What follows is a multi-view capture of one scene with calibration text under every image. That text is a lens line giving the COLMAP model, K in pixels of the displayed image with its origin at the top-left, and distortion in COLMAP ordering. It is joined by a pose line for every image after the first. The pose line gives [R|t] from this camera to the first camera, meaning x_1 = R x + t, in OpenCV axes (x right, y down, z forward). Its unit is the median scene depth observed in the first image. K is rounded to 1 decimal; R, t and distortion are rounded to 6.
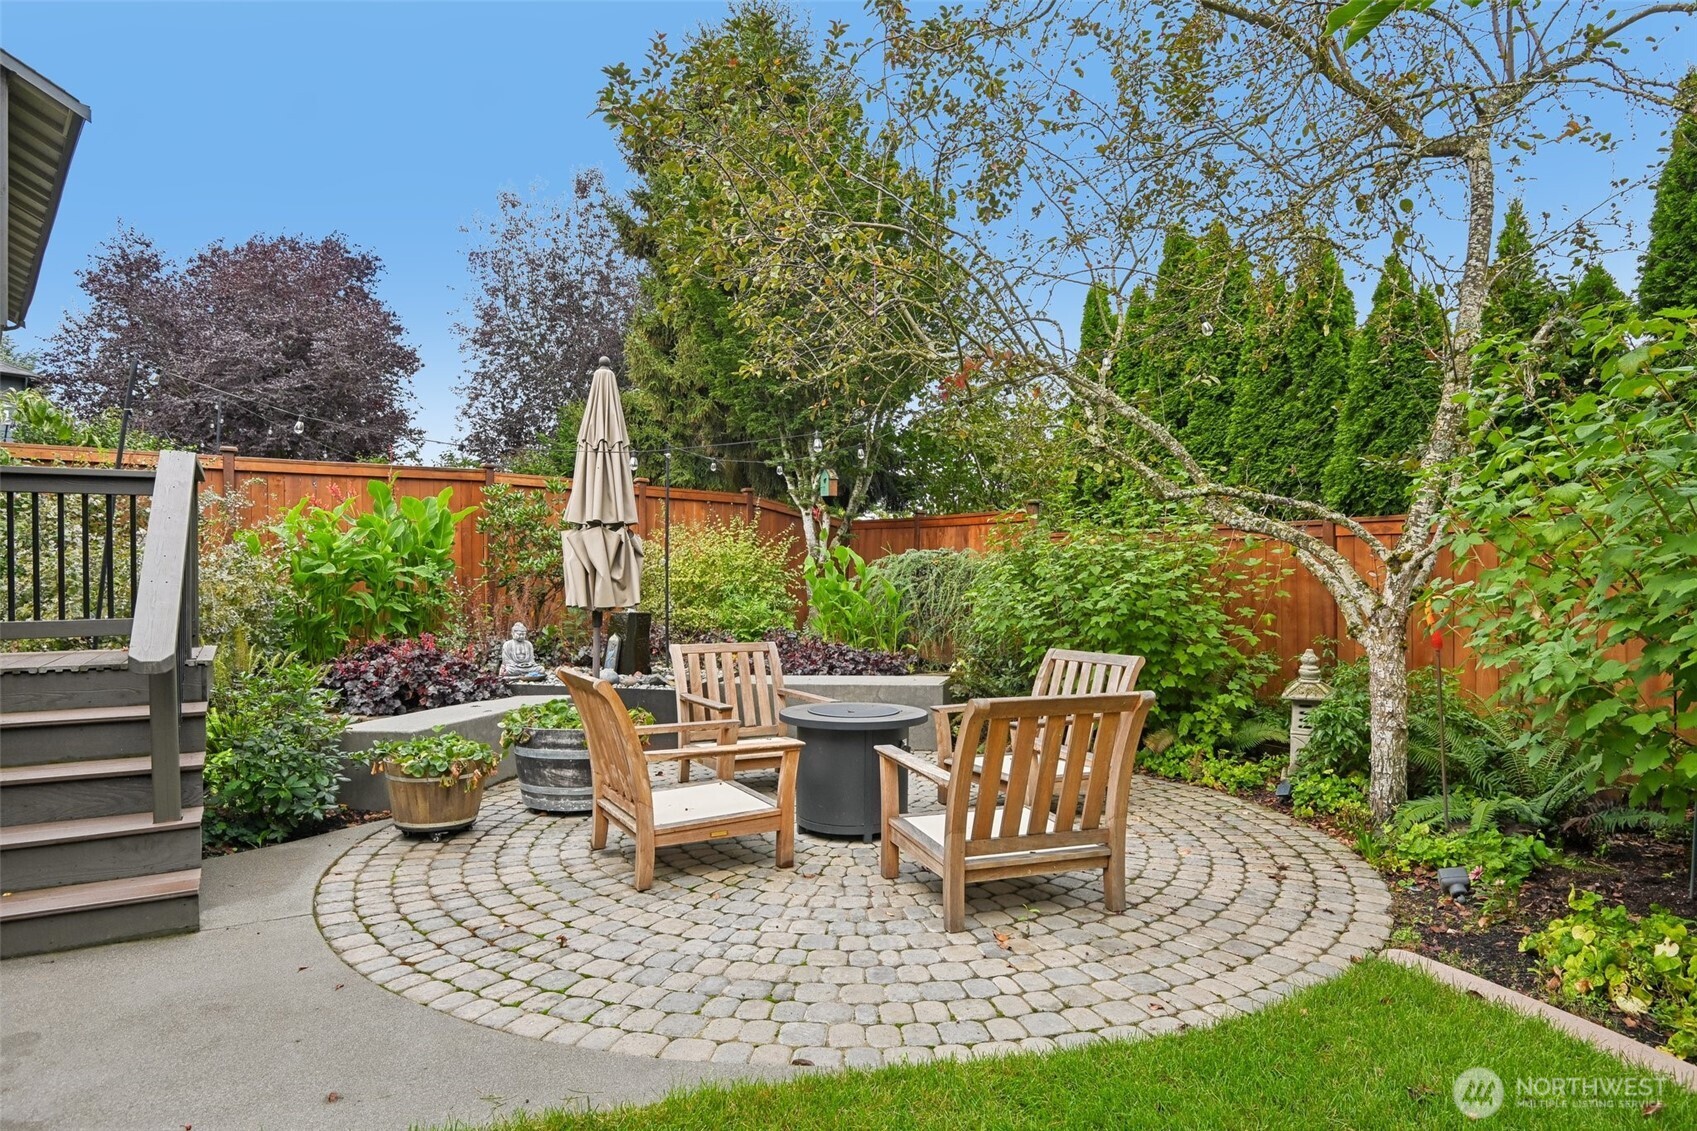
lens RADIAL K [[927.9, 0, 854.3], [0, 927.9, 578.0], [0, 0, 1]] dist [-0.023262, -0.000398]
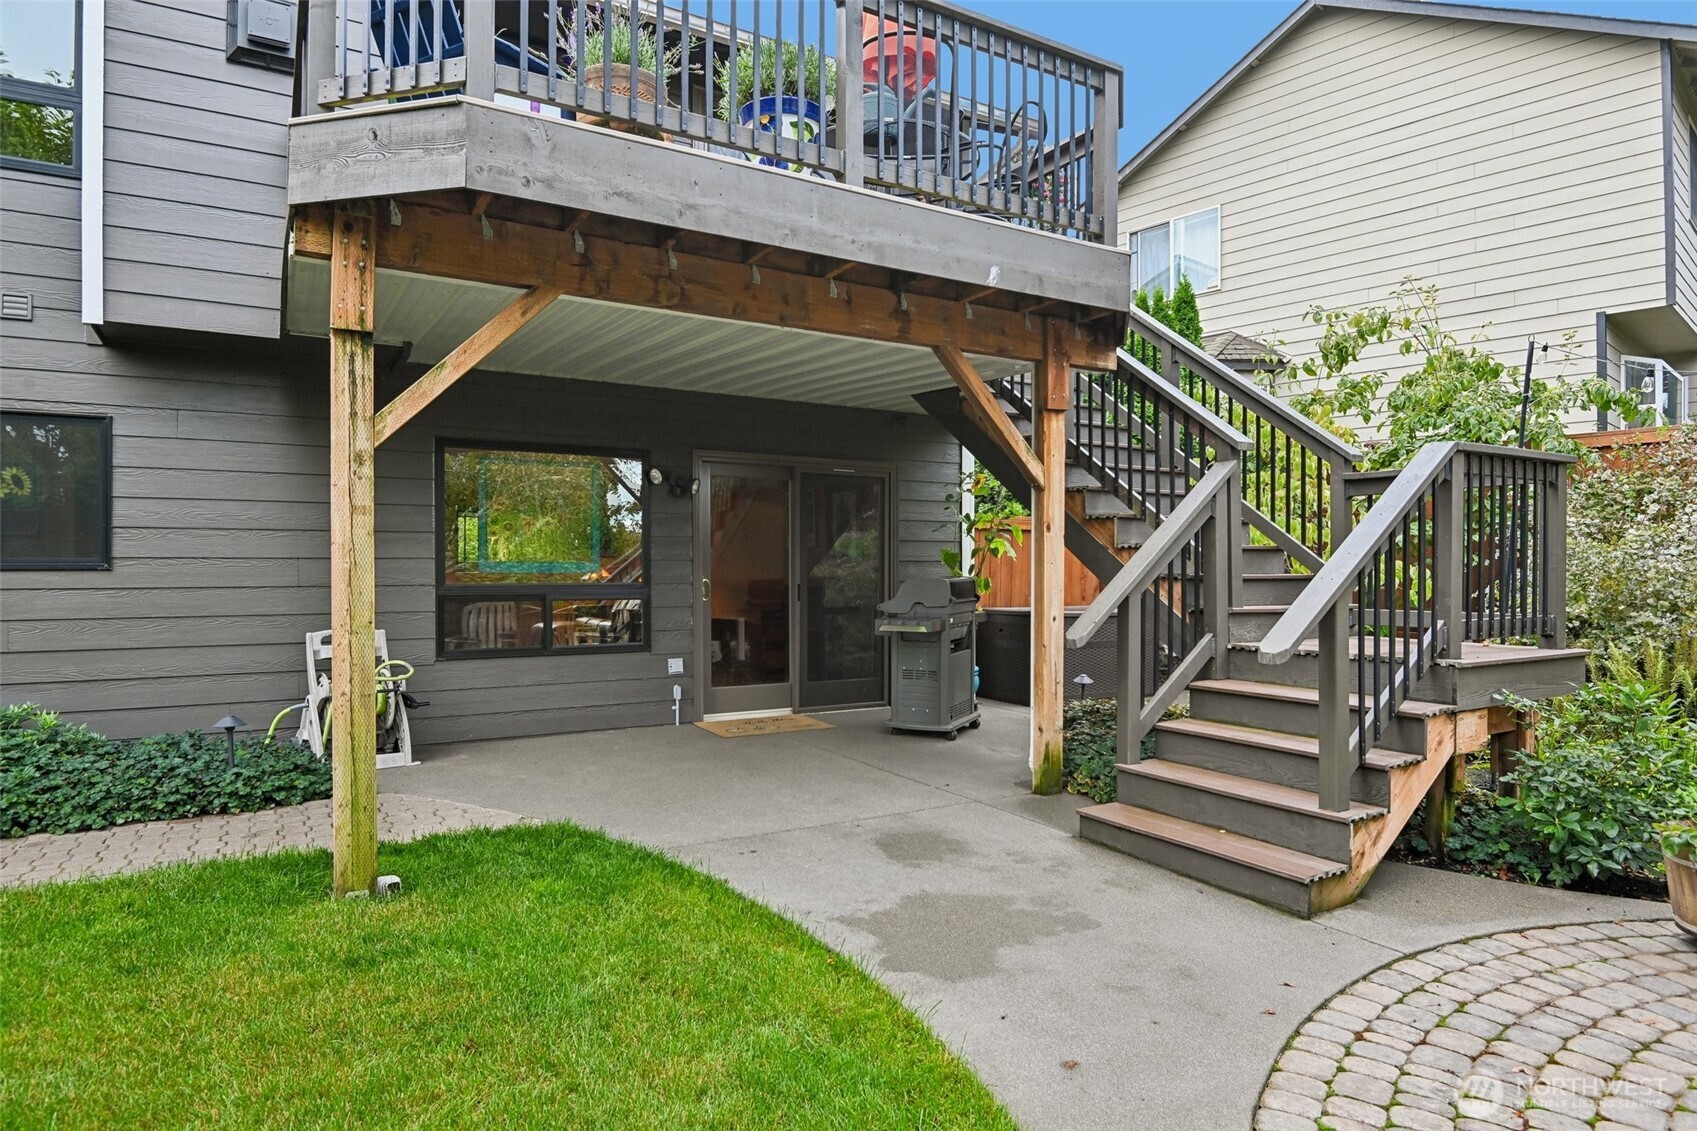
lens RADIAL K [[995.9, 0, 878.4], [0, 995.9, 568.4], [0, 0, 1]] dist [-0.024370, -0.000736]
pose [[-0.022111, 0.006482, -0.999735, 0.335625], [-0.001691, 0.999977, 0.006521, -0.012030], [0.999754, 0.001835, -0.022100, 0.454685]]
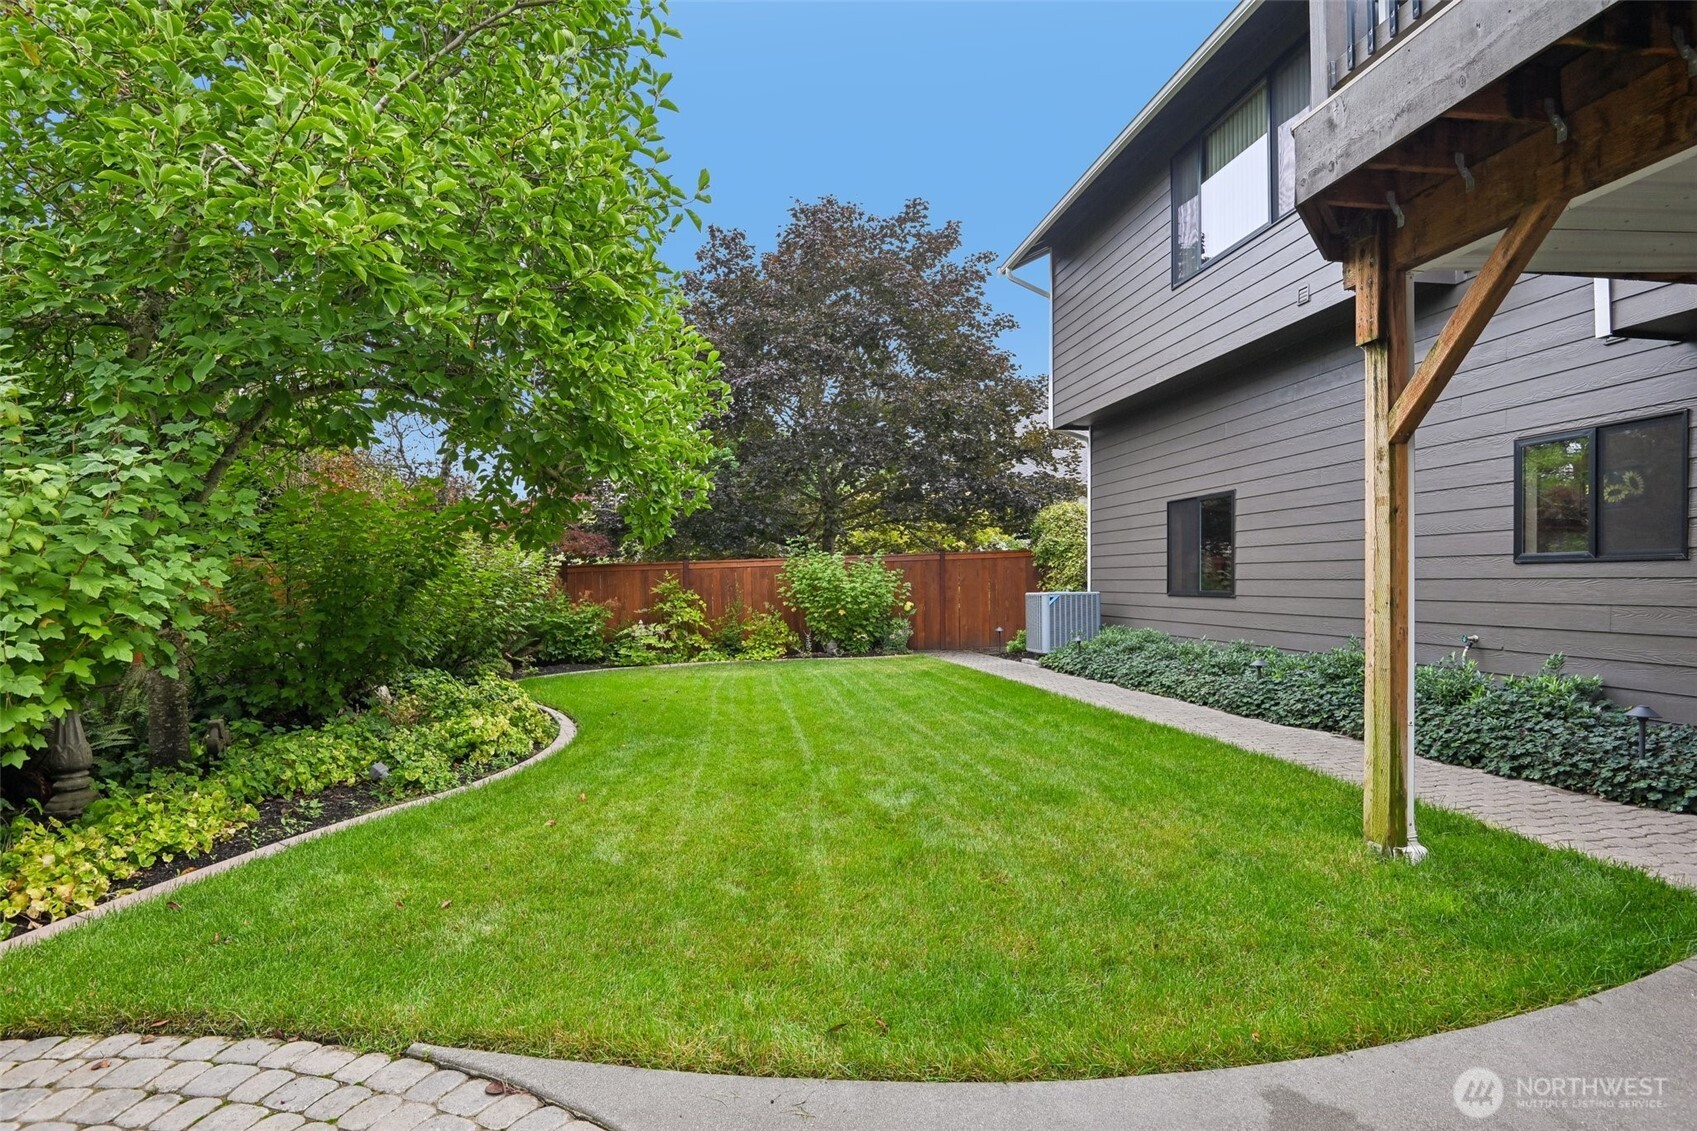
lens RADIAL K [[891.7, 0, 841.1], [0, 891.7, 596.1], [0, 0, 1]] dist [-0.024063, -0.001257]
pose [[-0.908887, 0.007216, 0.416979, -0.466750], [0.015415, 0.999748, 0.016299, 0.015170], [-0.416757, 0.021242, -0.908770, 1.024319]]
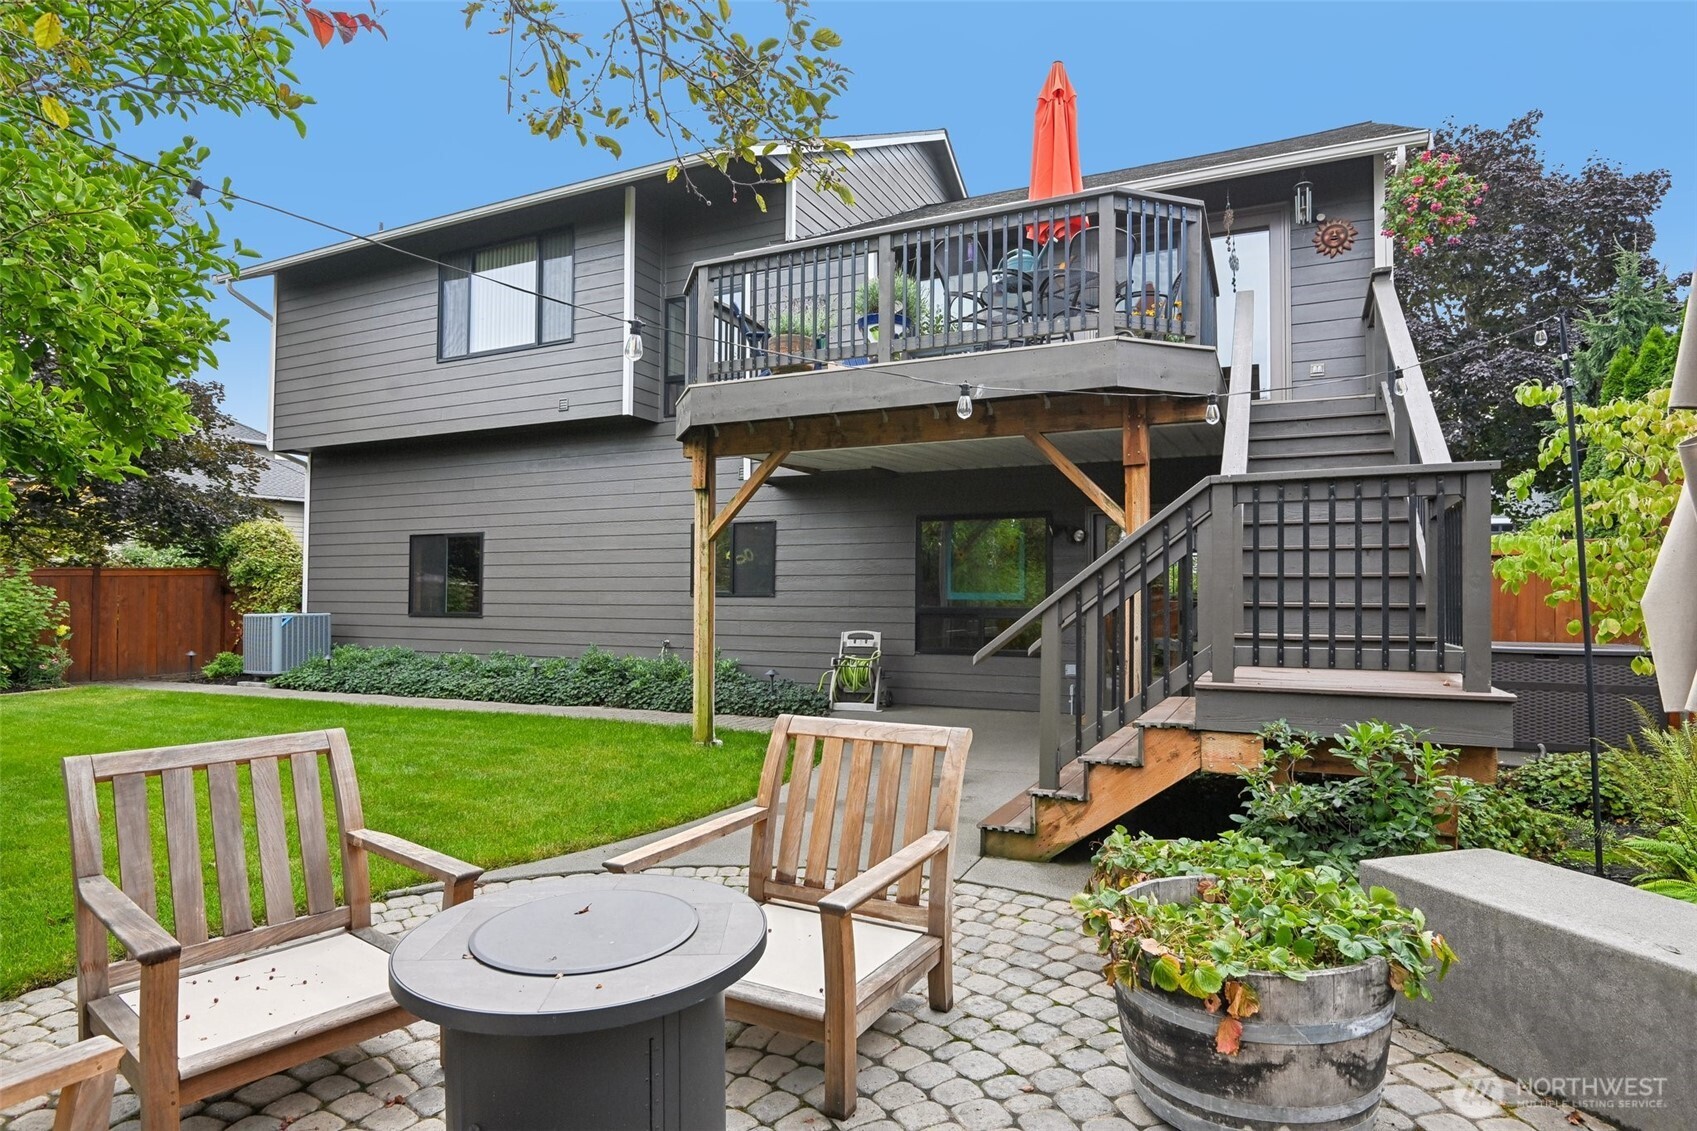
lens RADIAL K [[927.9, 0, 854.3], [0, 927.9, 578.0], [0, 0, 1]] dist [-0.023262, -0.000398]
pose [[-0.854355, -0.007691, -0.519633, 0.146440], [0.000735, 0.999872, -0.016008, -0.010215], [0.519689, -0.014059, -0.854240, 1.771059]]
